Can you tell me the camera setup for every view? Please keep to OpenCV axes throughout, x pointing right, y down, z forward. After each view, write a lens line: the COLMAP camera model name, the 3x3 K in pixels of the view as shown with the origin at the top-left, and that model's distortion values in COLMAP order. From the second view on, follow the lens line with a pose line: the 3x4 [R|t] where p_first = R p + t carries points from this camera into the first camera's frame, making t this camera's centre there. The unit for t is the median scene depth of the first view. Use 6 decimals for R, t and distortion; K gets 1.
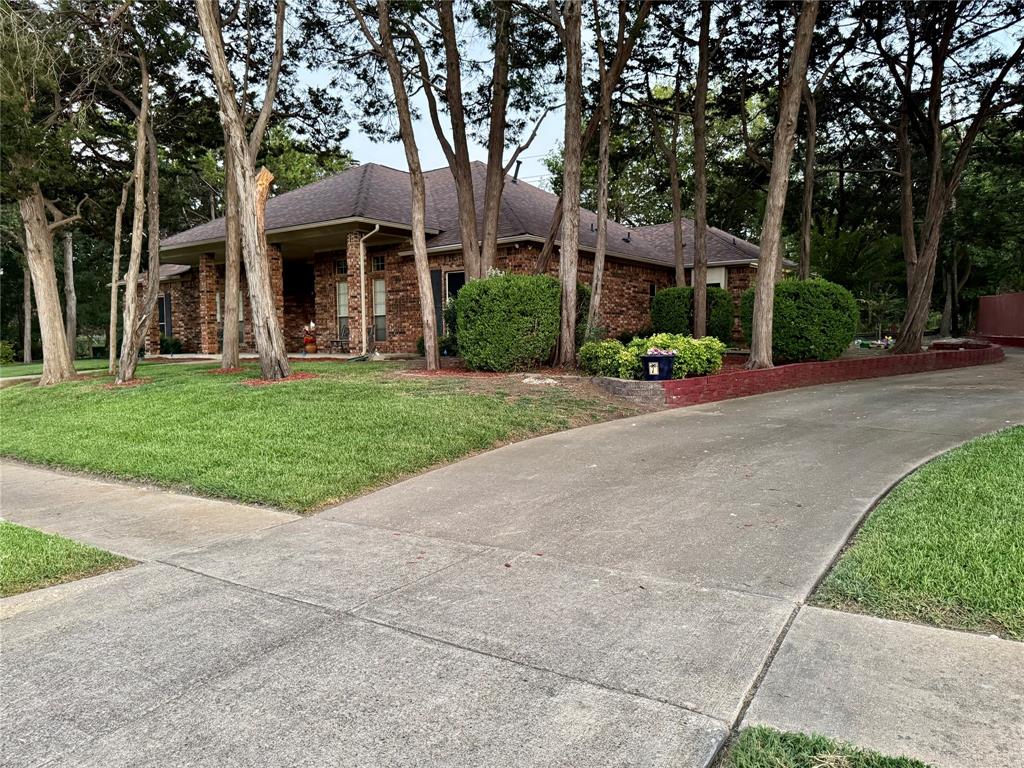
lens RADIAL K [[722.5, 0, 518.3], [0, 722.5, 382.0], [0, 0, 1]] dist [0.089989, -0.139896]
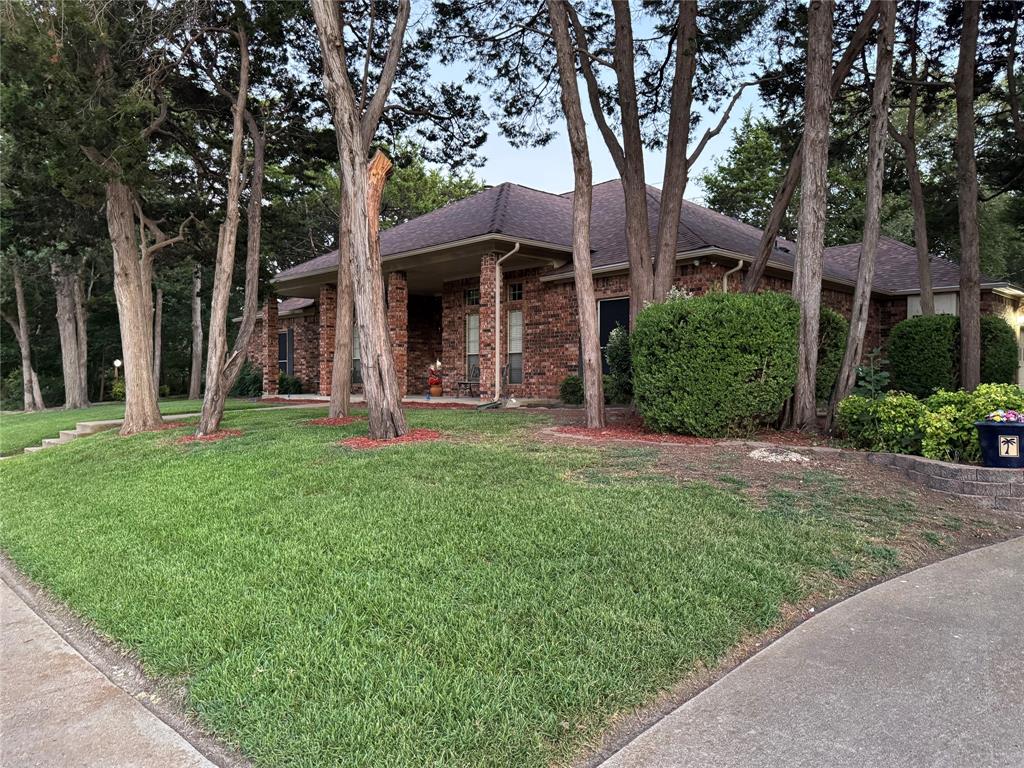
lens RADIAL K [[722.5, 0, 518.3], [0, 722.5, 382.0], [0, 0, 1]] dist [0.089989, -0.139896]
pose [[0.986007, 0.011890, -0.166280, -0.054434], [-0.020723, 0.998459, -0.051487, -0.017286], [0.165412, 0.054212, 0.984733, 0.201023]]
